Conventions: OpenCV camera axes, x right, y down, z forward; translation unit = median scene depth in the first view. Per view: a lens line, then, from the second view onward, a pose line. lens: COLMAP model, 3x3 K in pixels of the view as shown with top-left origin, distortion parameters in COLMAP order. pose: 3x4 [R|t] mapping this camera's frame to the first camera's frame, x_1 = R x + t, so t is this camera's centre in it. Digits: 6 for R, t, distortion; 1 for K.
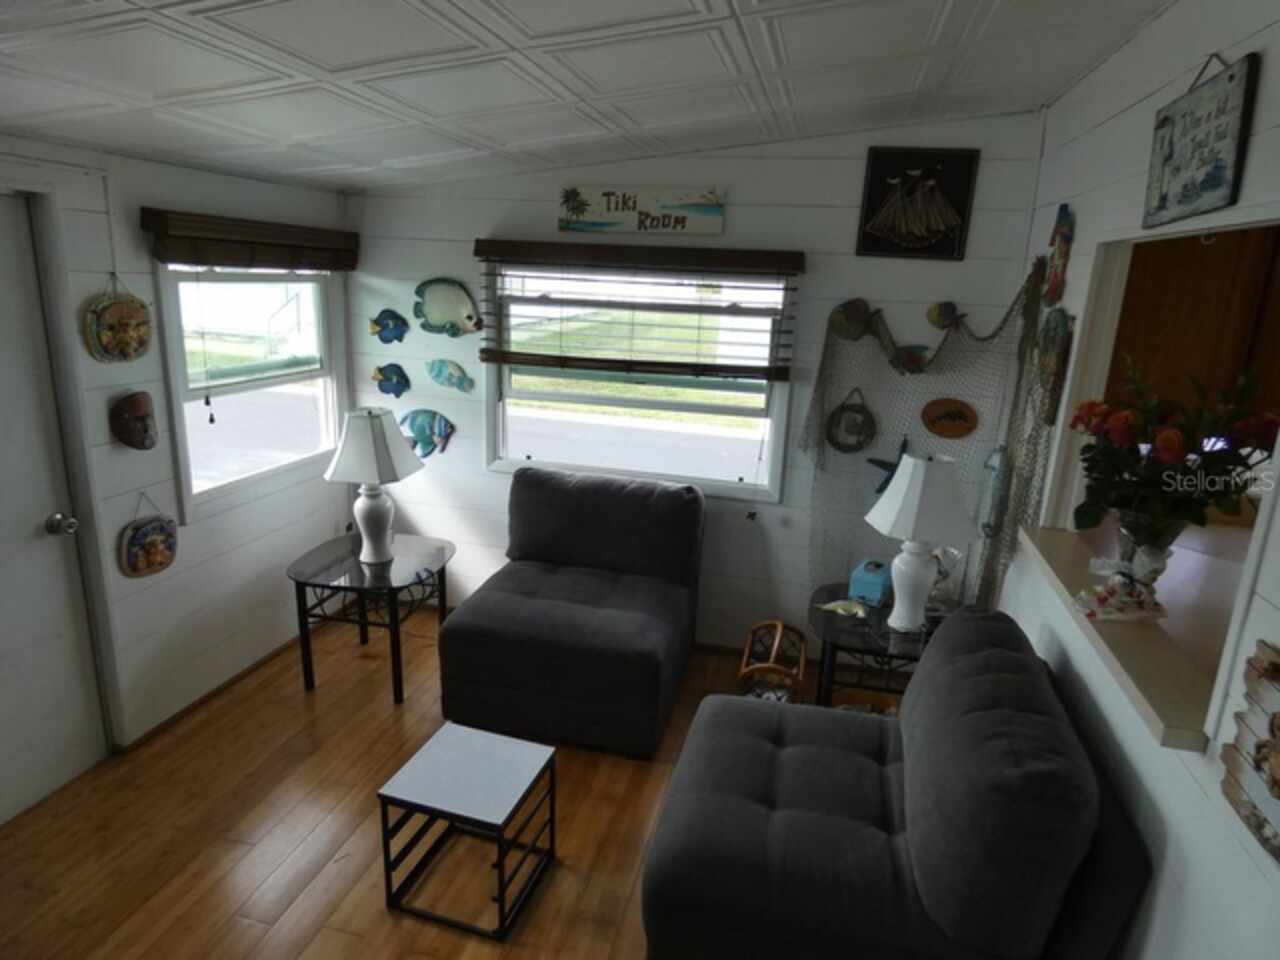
lens RADIAL K [[790.0, 0, 634.4], [0, 790.0, 486.8], [0, 0, 1]] dist [0.032014, -0.001476]
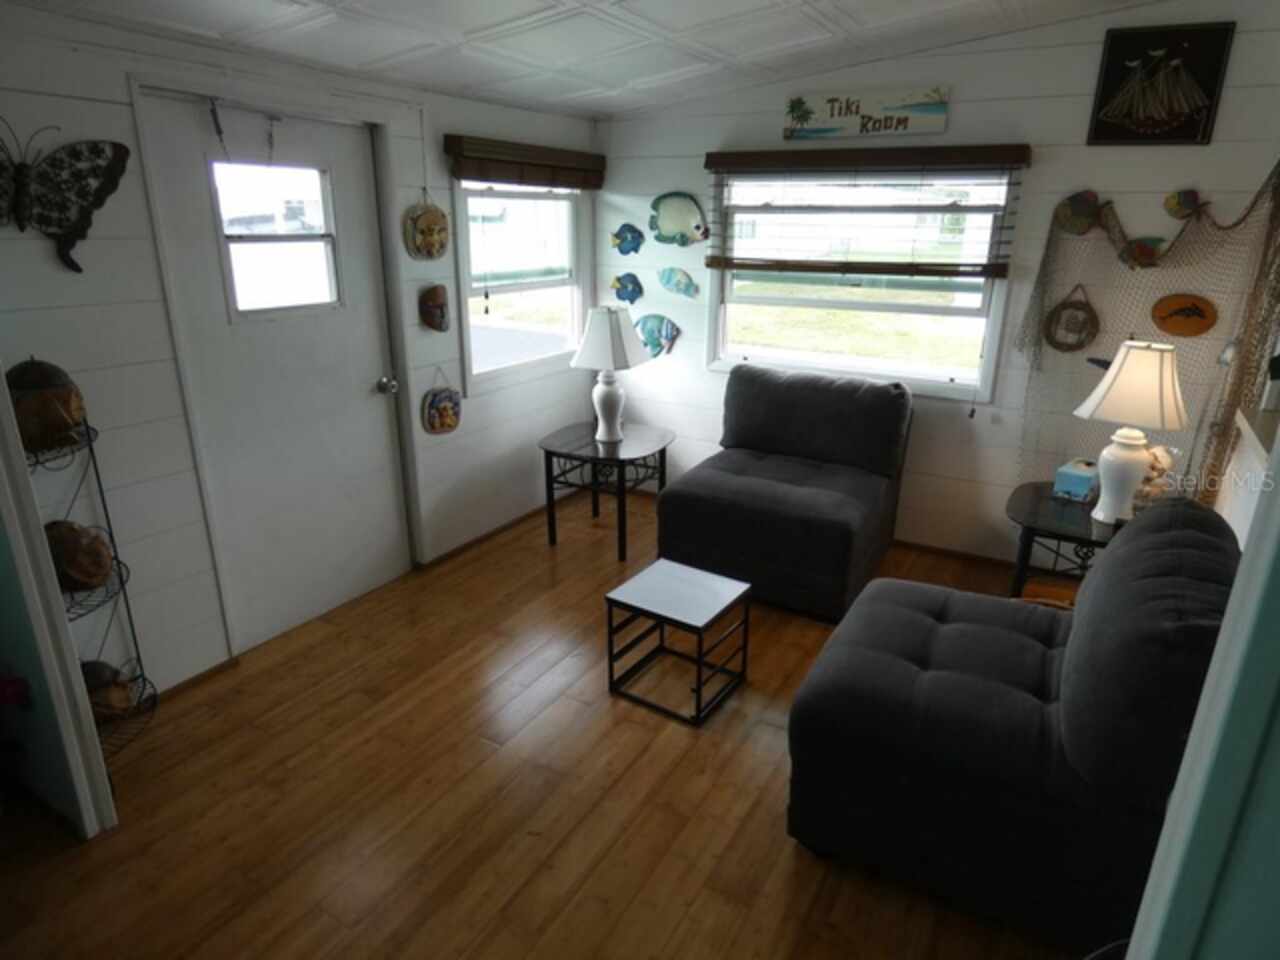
lens RADIAL K [[788.3, 0, 636.5], [0, 788.3, 488.8], [0, 0, 1]] dist [0.011266, -0.017304]
pose [[0.960893, 0.058695, -0.270627, 0.031363], [-0.041158, 0.996695, 0.070031, 0.082612], [0.273843, -0.056154, 0.960134, -0.107113]]
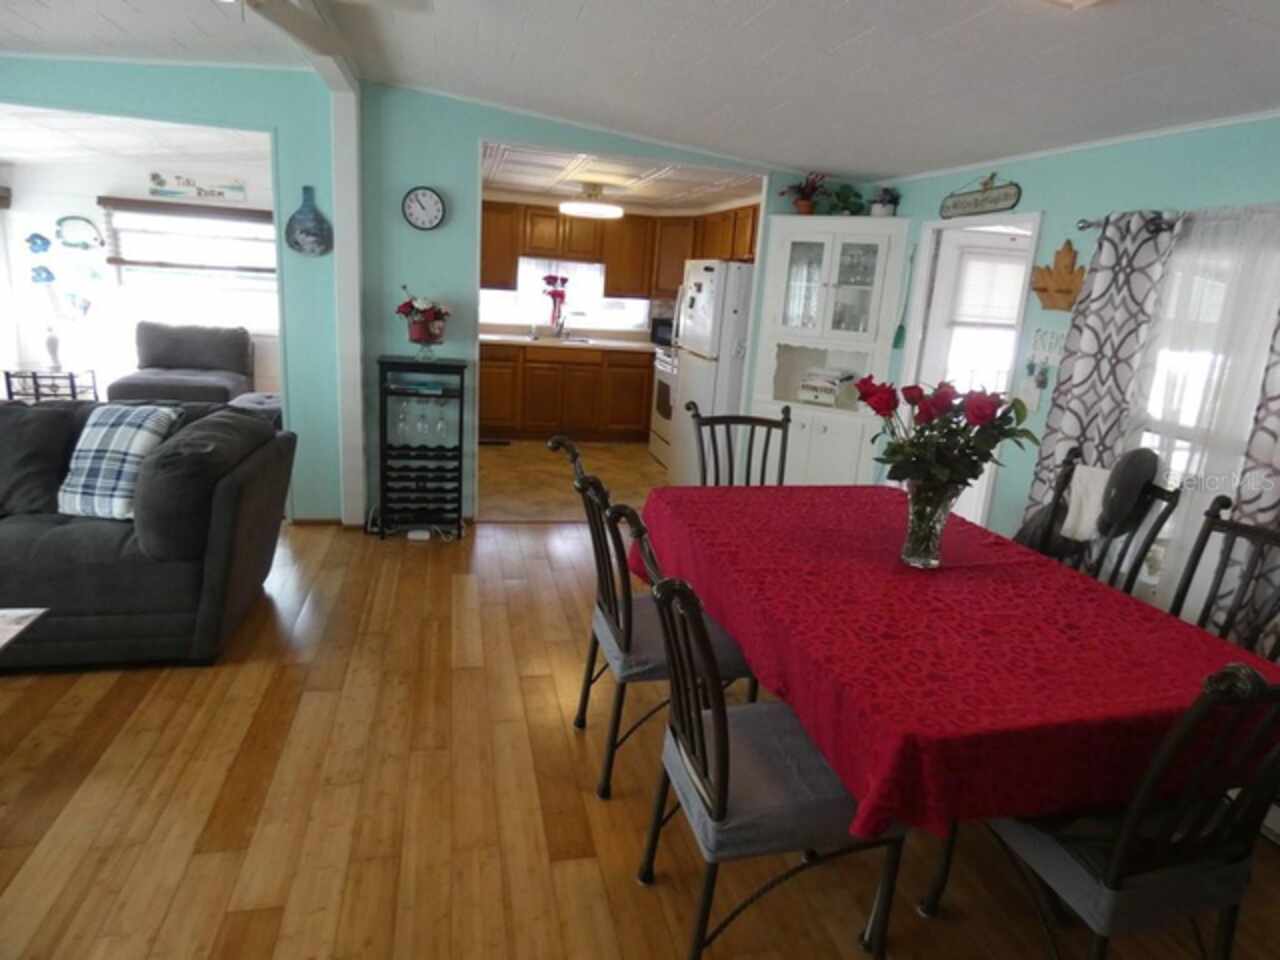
lens RADIAL K [[770.5, 0, 633.9], [0, 770.5, 475.2], [0, 0, 1]] dist [0.018776, 0.001015]
pose [[0.890733, -0.096408, 0.444185, 0.047332], [0.089437, 0.995317, 0.036679, 0.400113], [-0.445641, 0.007056, 0.895184, -1.236233]]
